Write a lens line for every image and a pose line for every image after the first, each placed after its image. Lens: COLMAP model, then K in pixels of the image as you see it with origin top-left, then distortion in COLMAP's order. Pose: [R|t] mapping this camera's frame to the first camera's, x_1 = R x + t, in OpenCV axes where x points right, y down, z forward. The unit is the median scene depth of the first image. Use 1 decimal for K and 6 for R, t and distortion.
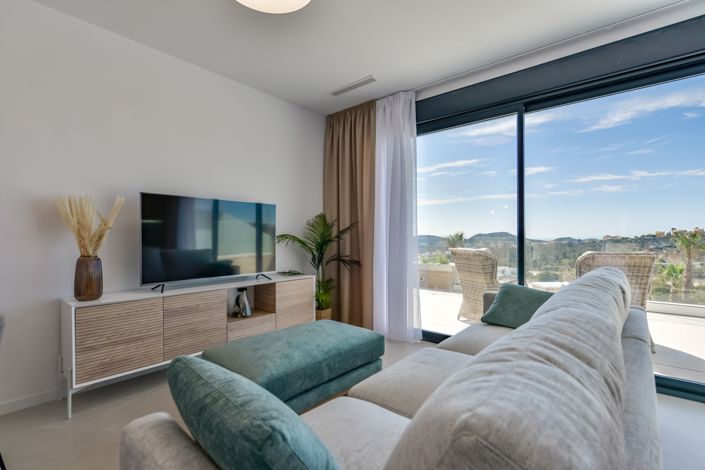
lens RADIAL K [[322.9, 0, 352.5], [0, 322.9, 235.0], [0, 0, 1]] dist [0.000876, -0.000149]
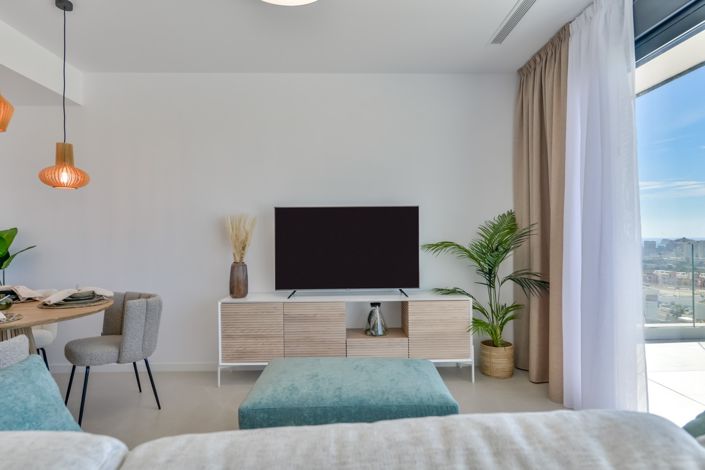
lens RADIAL K [[377.6, 0, 352.5], [0, 377.6, 235.0], [0, 0, 1]] dist [0.000023, -0.000295]
pose [[0.664328, -0.006115, -0.747416, 0.406834], [0.012040, 0.999924, 0.002520, -0.028173], [0.747344, -0.010673, 0.664351, 0.259653]]
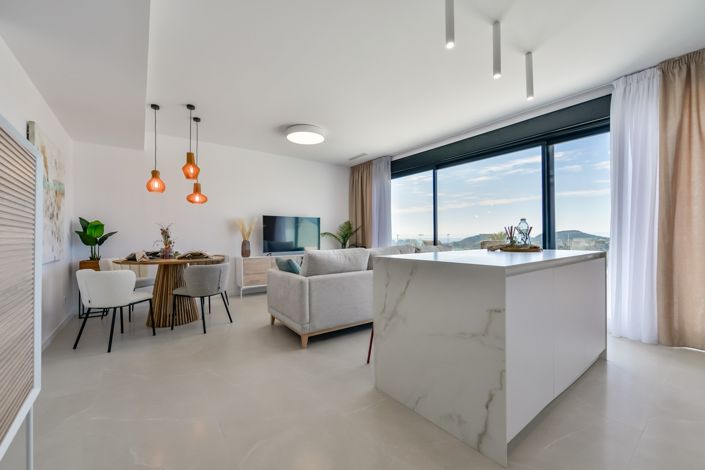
lens RADIAL K [[282.0, 0, 352.5], [0, 282.0, 235.0], [0, 0, 1]] dist [-0.000420, 0.000019]
pose [[0.972628, -0.004857, -0.232317, 0.412095], [0.005516, 0.999982, 0.002184, 0.012758], [0.232302, -0.003405, 0.972638, -0.754868]]
